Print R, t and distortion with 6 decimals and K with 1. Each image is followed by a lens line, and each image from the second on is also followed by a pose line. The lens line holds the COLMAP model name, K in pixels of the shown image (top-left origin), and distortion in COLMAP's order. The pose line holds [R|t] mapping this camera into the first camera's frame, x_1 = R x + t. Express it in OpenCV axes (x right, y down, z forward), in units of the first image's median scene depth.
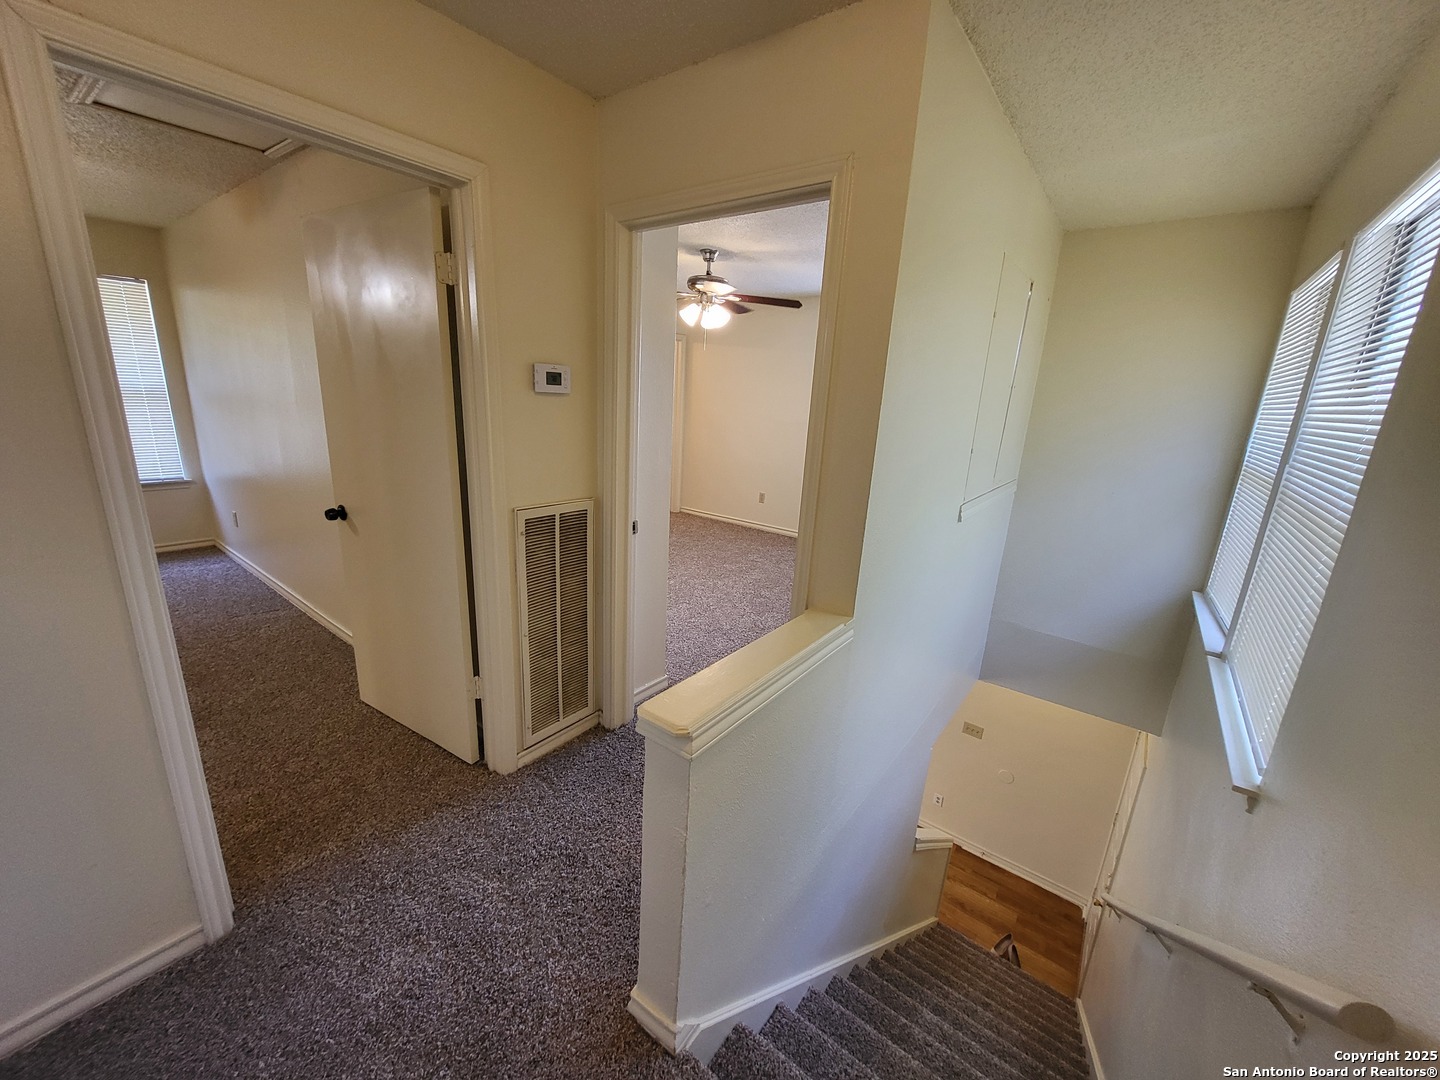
lens RADIAL K [[562.3, 0, 713.1], [0, 562.3, 541.9], [0, 0, 1]] dist [-0.002693, -0.000359]
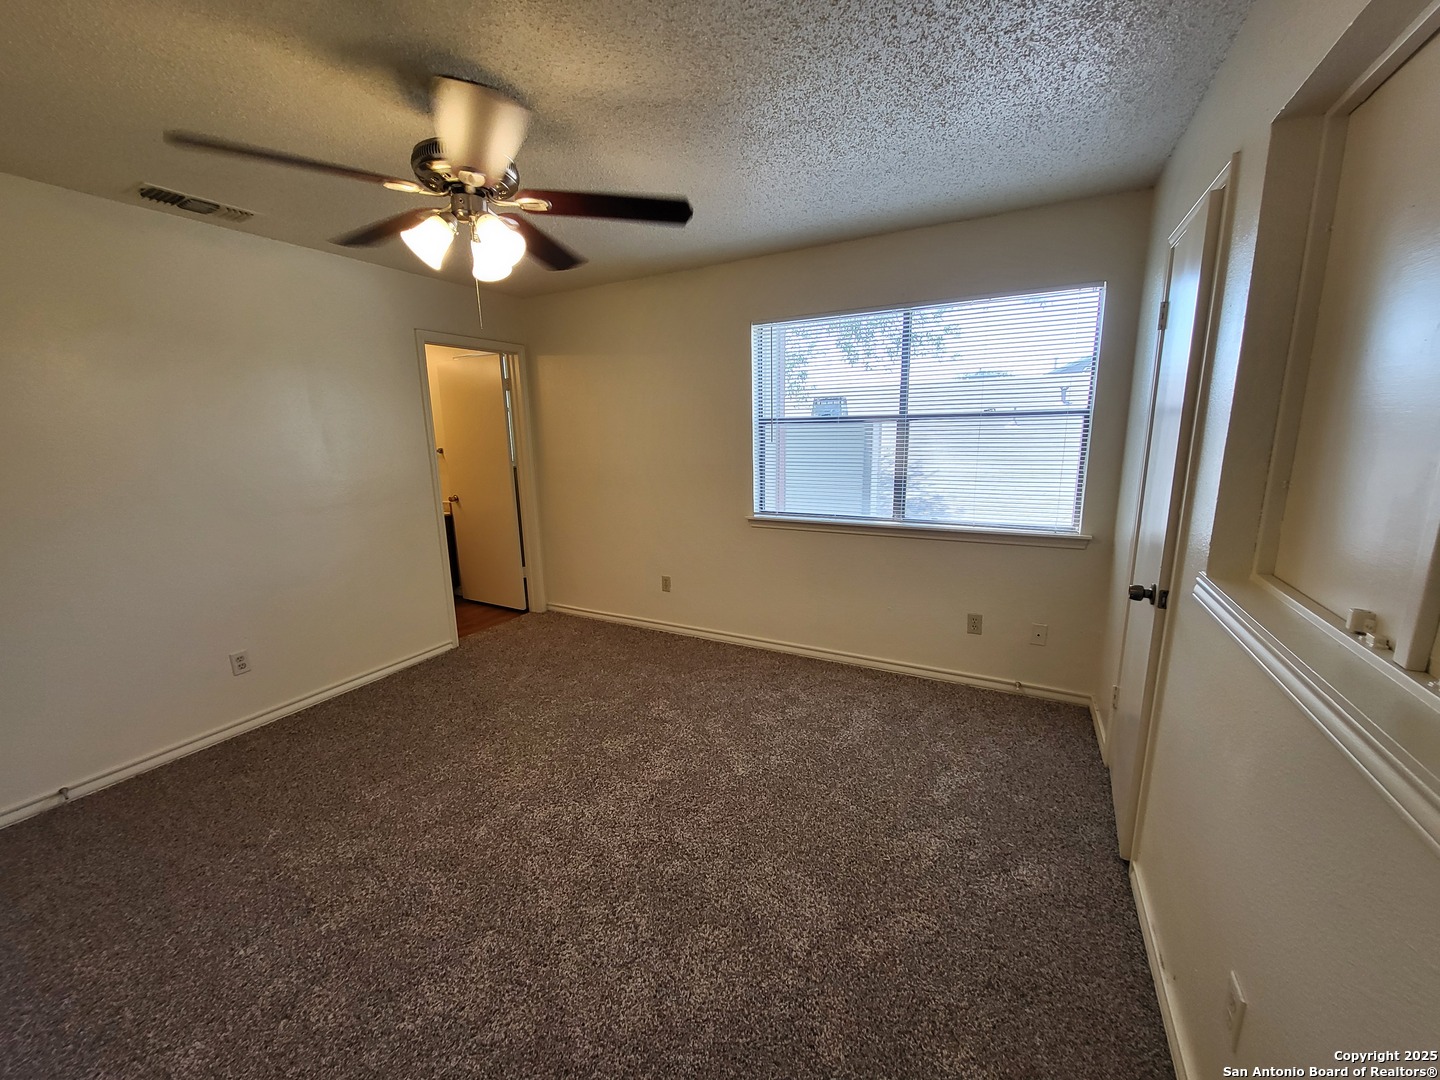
lens RADIAL K [[562.3, 0, 713.1], [0, 562.3, 541.9], [0, 0, 1]] dist [-0.002693, -0.000359]
pose [[0.984112, -0.102295, 0.145115, 0.063168], [0.111511, 0.992136, -0.056848, -0.103167], [-0.138159, 0.072127, 0.987780, 0.437475]]
